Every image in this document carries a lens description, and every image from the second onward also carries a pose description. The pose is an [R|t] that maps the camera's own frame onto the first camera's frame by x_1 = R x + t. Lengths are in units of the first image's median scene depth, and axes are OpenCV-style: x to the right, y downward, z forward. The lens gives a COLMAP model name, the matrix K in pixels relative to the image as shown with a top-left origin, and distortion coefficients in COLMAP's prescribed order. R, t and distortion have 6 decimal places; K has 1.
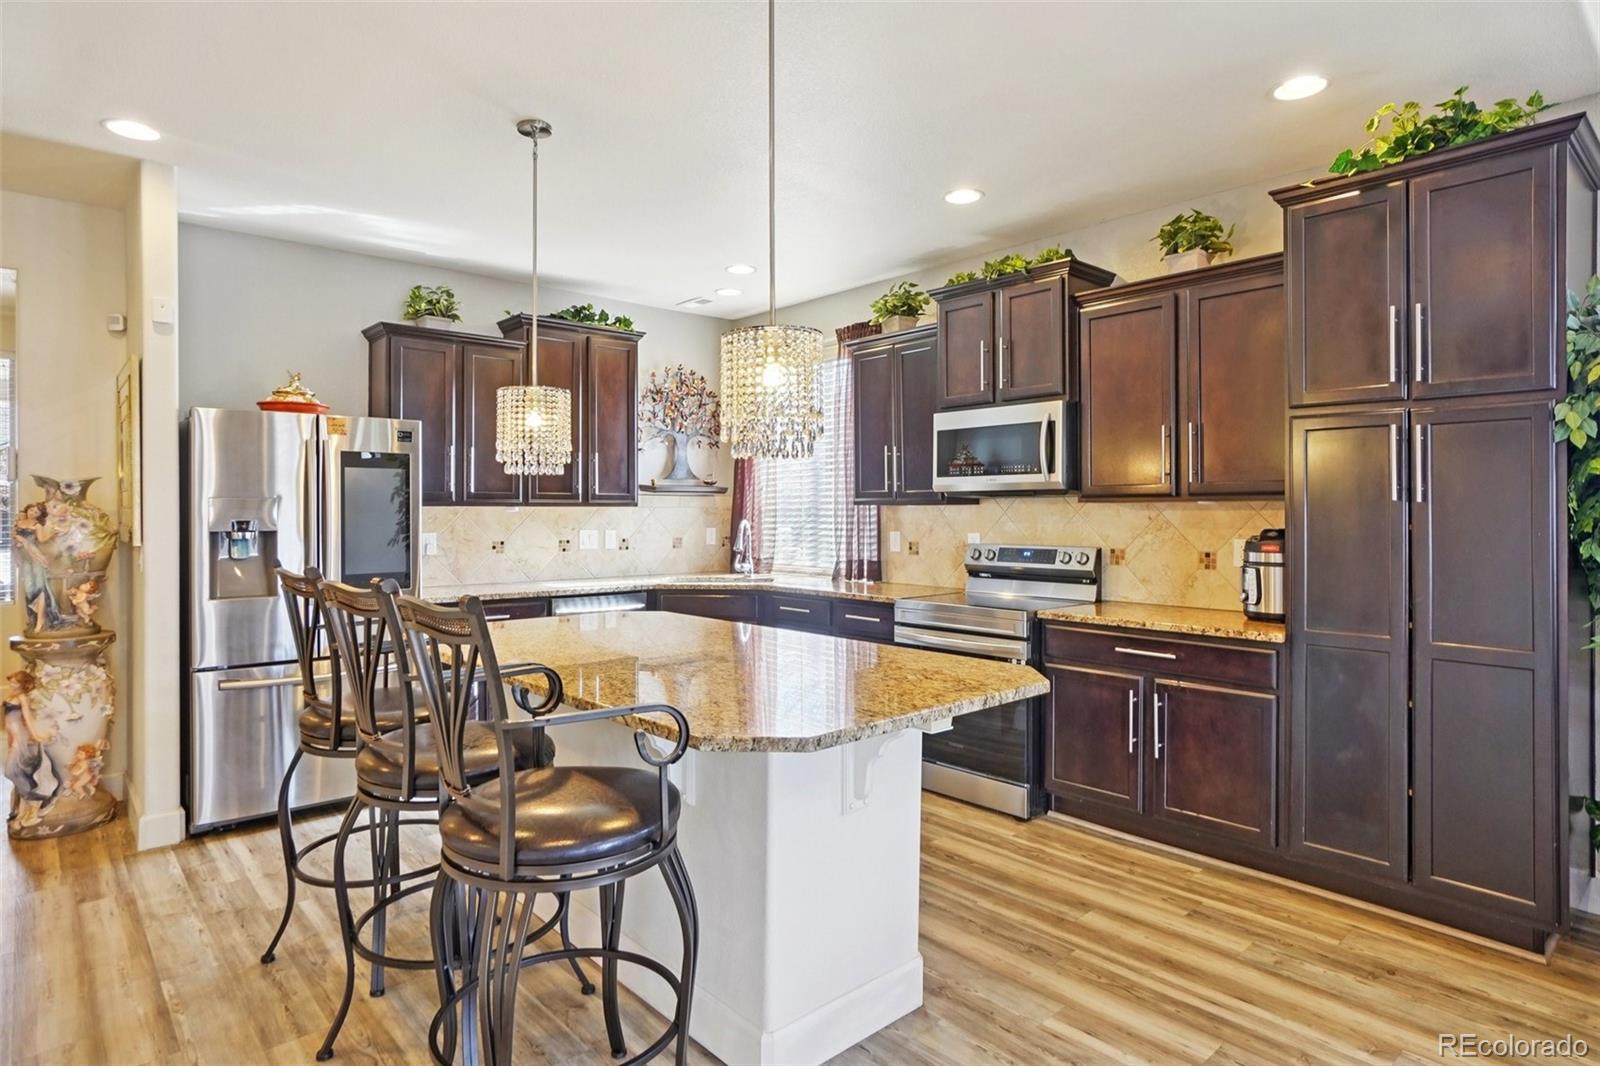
lens RADIAL K [[860.9, 0, 796.4], [0, 860.9, 512.0], [0, 0, 1]] dist [-0.026835, 0.008721]
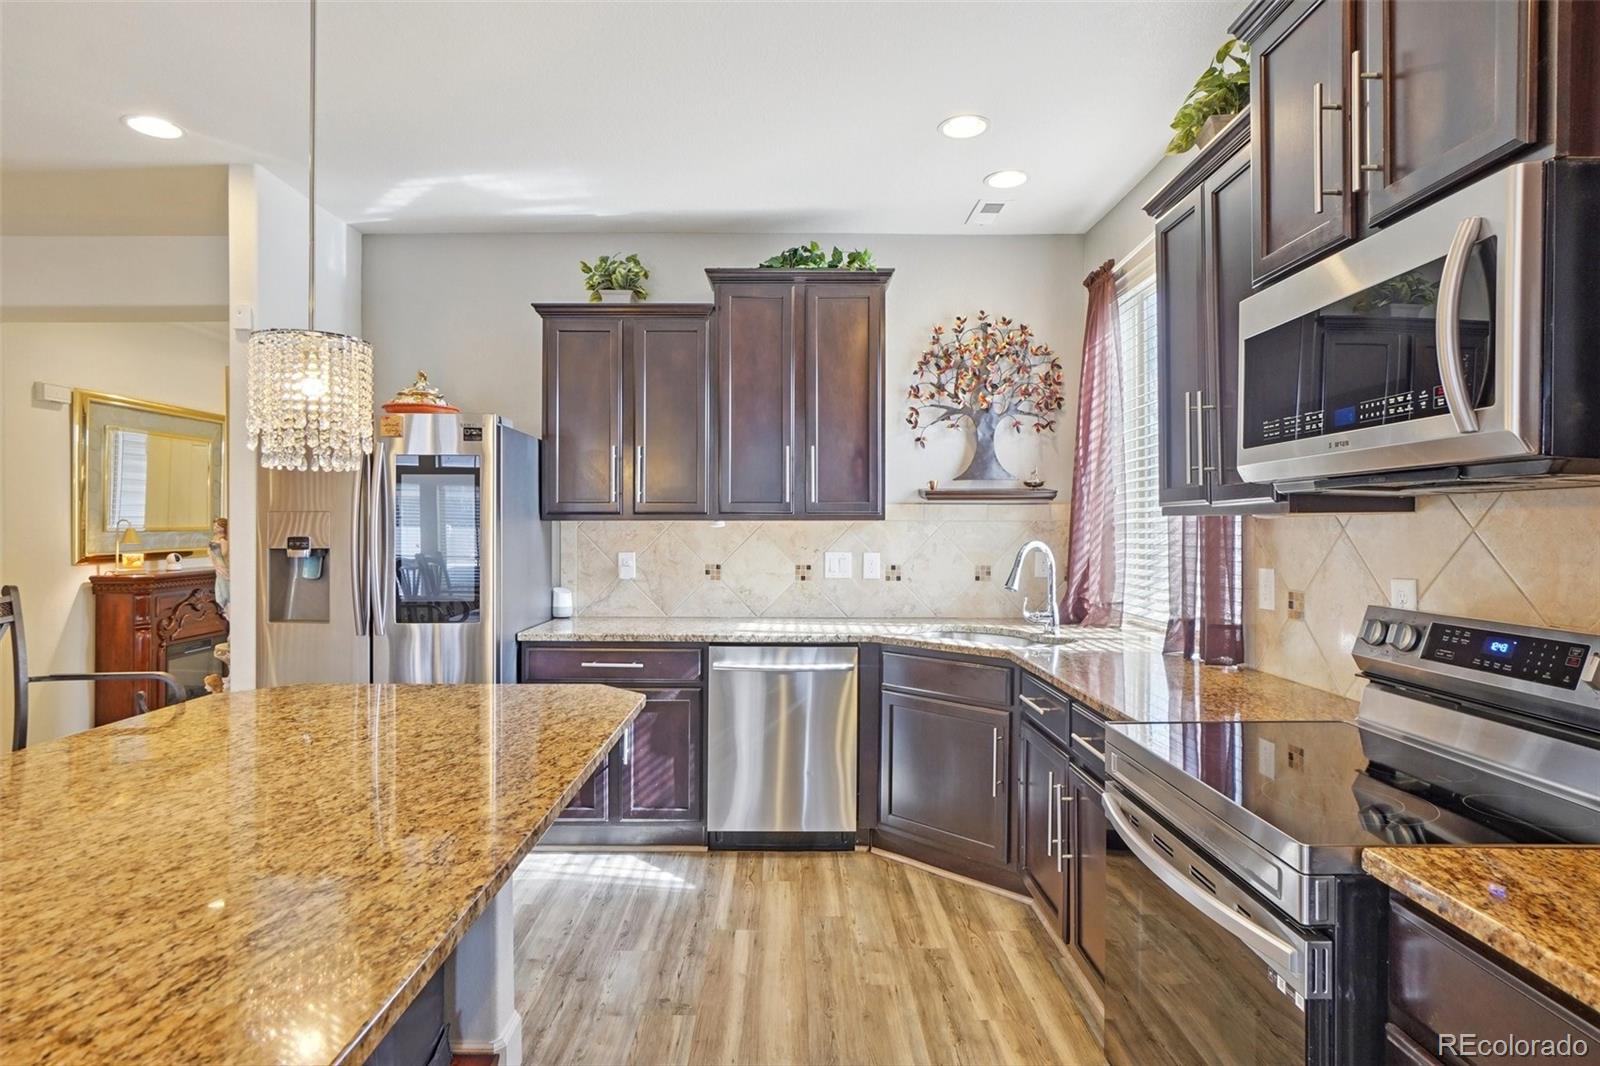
lens RADIAL K [[860.9, 0, 800.3], [0, 860.9, 526.4], [0, 0, 1]] dist [-0.026835, 0.008721]
pose [[0.751099, 0.000895, -0.660189, 0.259085], [-0.001610, 0.999999, -0.000476, -0.000778], [0.660188, 0.001420, 0.751099, 0.496603]]
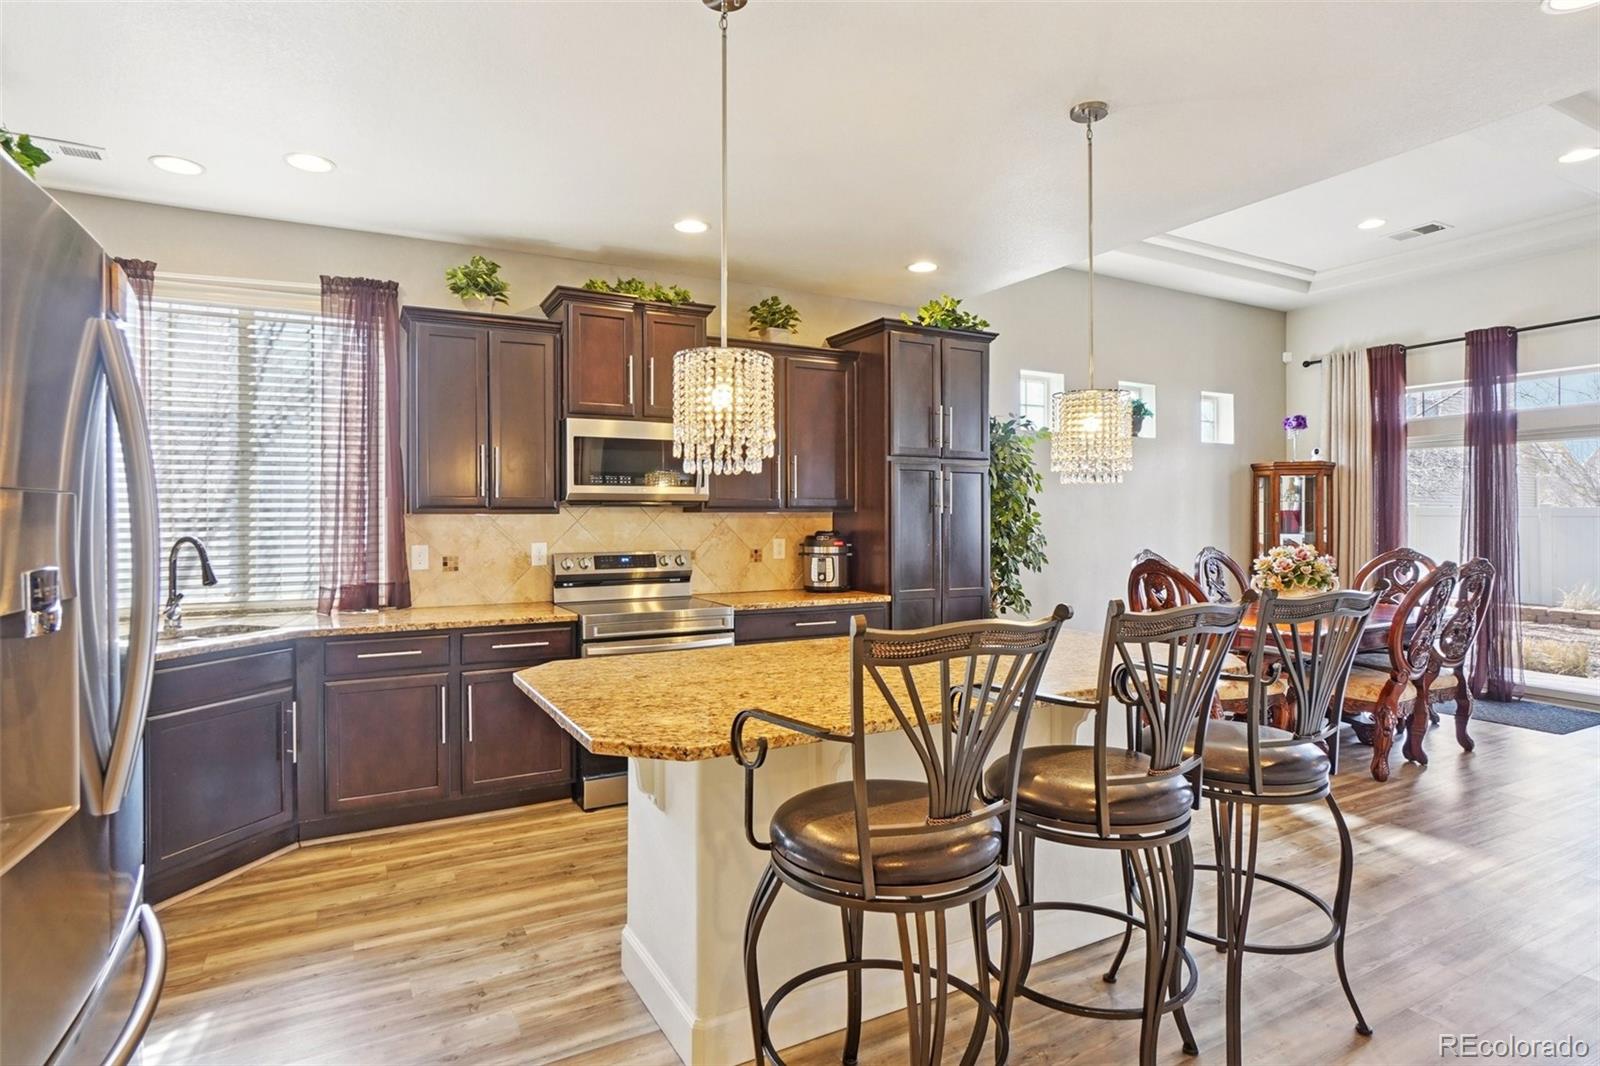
lens RADIAL K [[817.2, 0, 790.3], [0, 817.2, 510.1], [0, 0, 1]] dist [-0.041649, 0.018337]
pose [[0.246190, 0.004342, 0.969212, -0.606320], [0.002730, 0.999983, -0.005173, -0.006559], [-0.969218, 0.003919, 0.246173, 0.504704]]
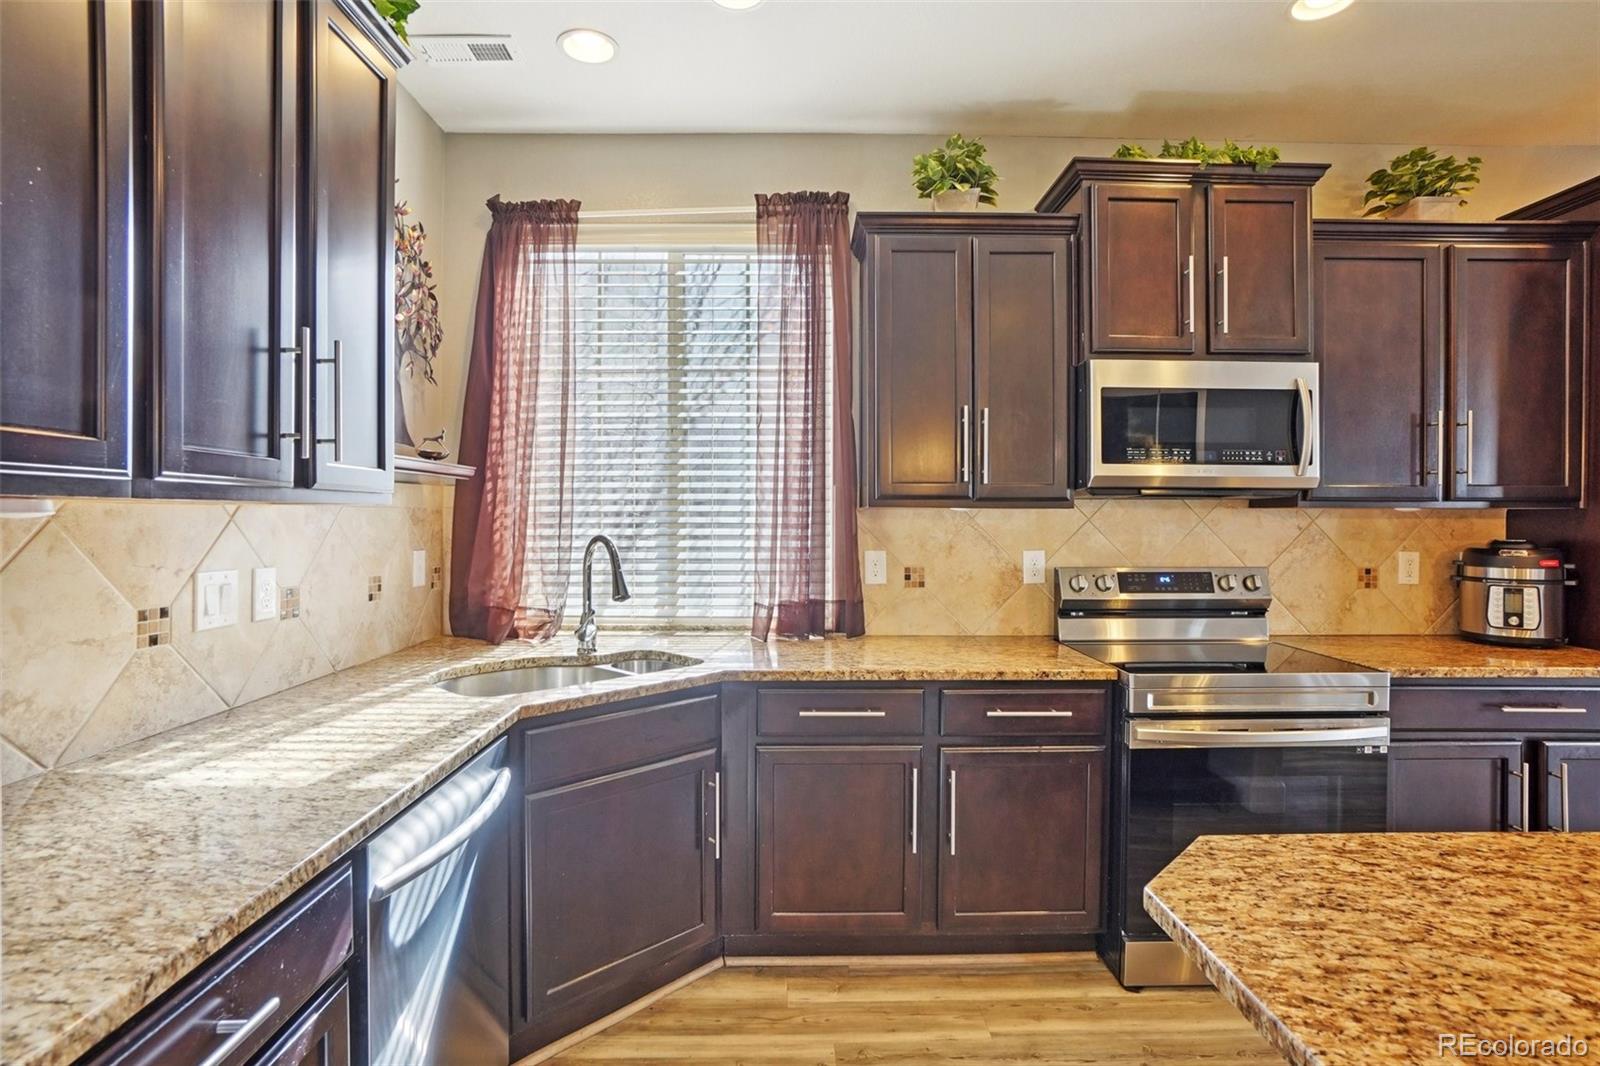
lens RADIAL K [[775.5, 0, 808.6], [0, 775.5, 524.2], [0, 0, 1]] dist [-0.042009, 0.014815]
pose [[0.663826, -0.005453, 0.747867, -0.358304], [-0.003821, 0.999936, 0.010682, -0.001753], [-0.747877, -0.009948, 0.663762, 0.733260]]
